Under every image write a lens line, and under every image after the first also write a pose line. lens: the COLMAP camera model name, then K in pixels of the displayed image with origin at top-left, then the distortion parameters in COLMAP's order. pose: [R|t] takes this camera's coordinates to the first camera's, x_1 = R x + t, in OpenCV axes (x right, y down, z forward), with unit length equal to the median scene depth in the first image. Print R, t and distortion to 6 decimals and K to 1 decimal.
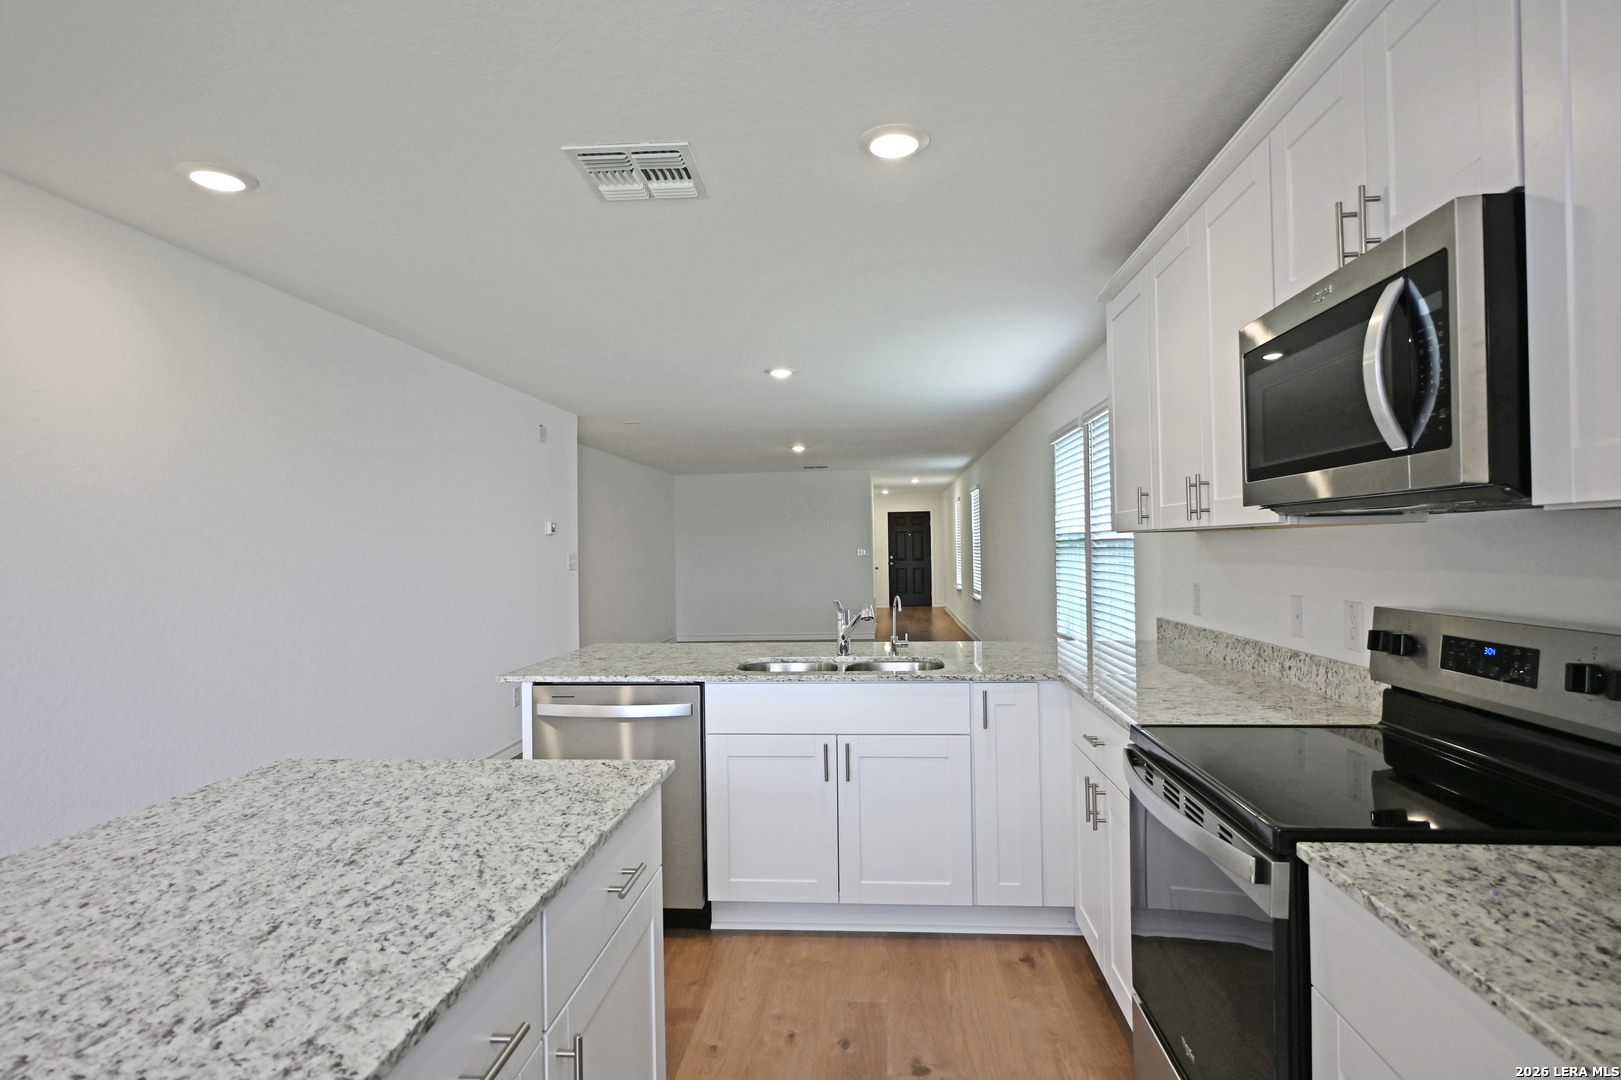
lens RADIAL K [[840.3, 0, 810.5], [0, 840.3, 540.0], [0, 0, 1]] dist [-0.027720, 0.009736]
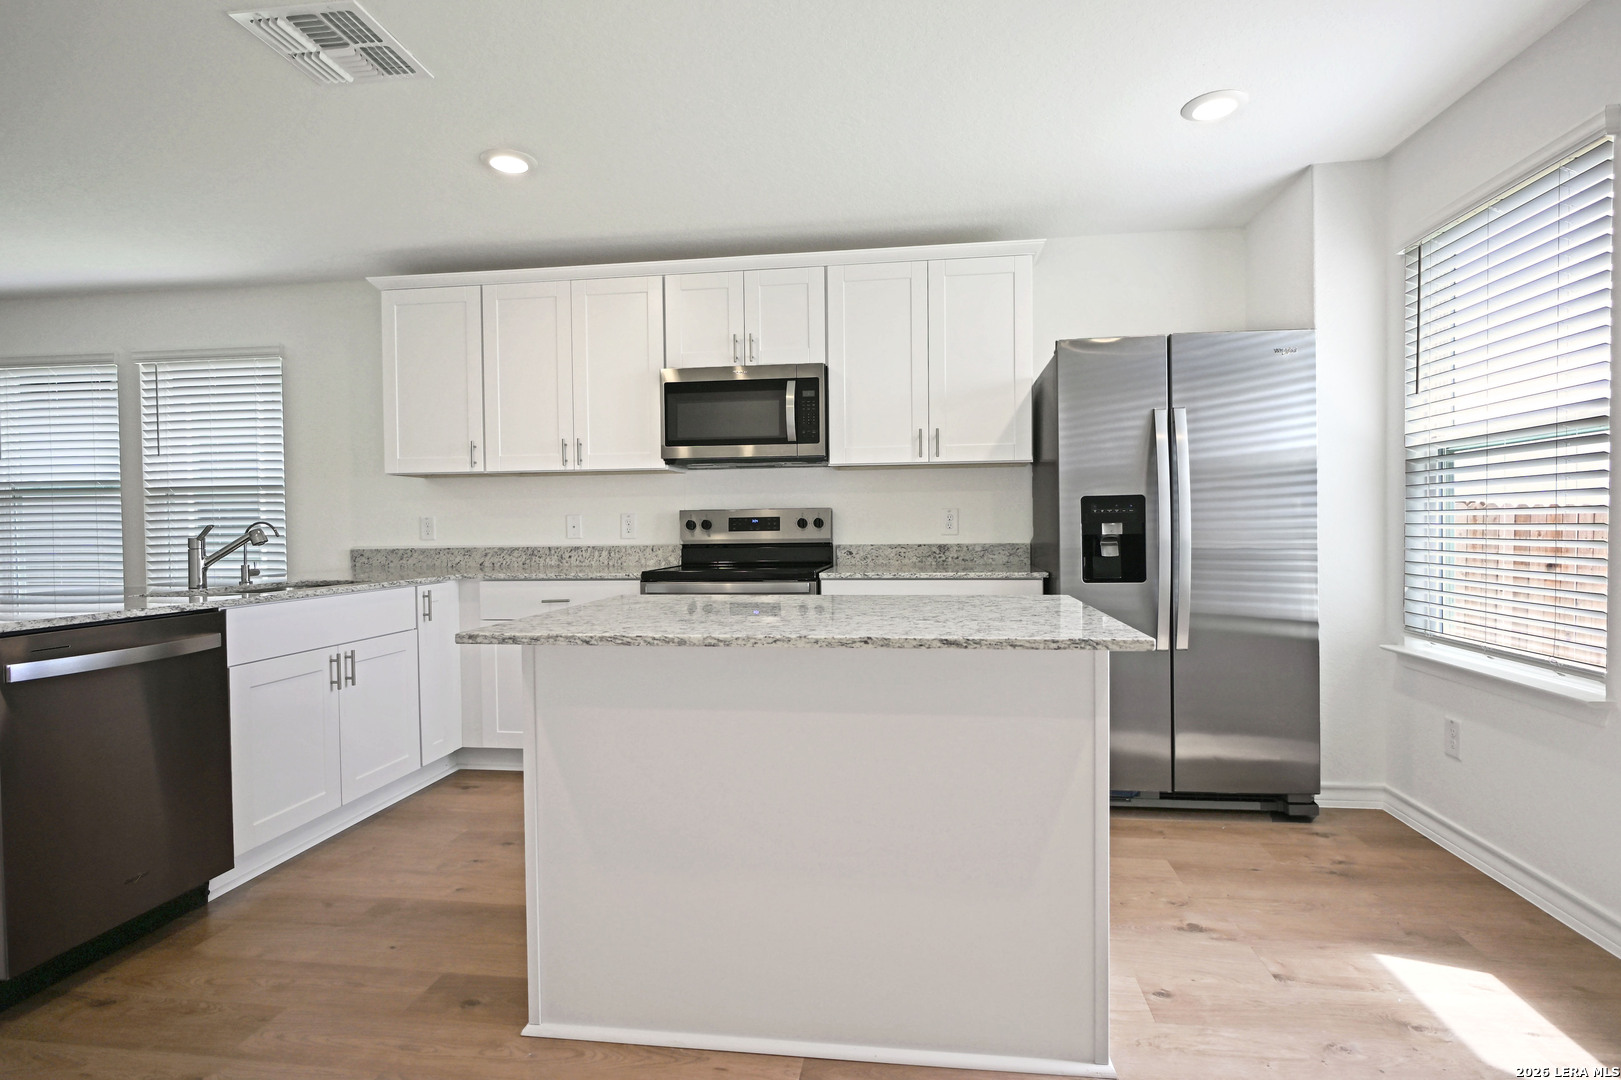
lens RADIAL K [[840.3, 0, 810.5], [0, 840.3, 540.0], [0, 0, 1]] dist [-0.027720, 0.009736]
pose [[0.050378, -0.005940, 0.998713, -1.344054], [-0.001904, 0.999980, 0.006044, 0.129953], [-0.998728, -0.002206, 0.050365, 0.498776]]
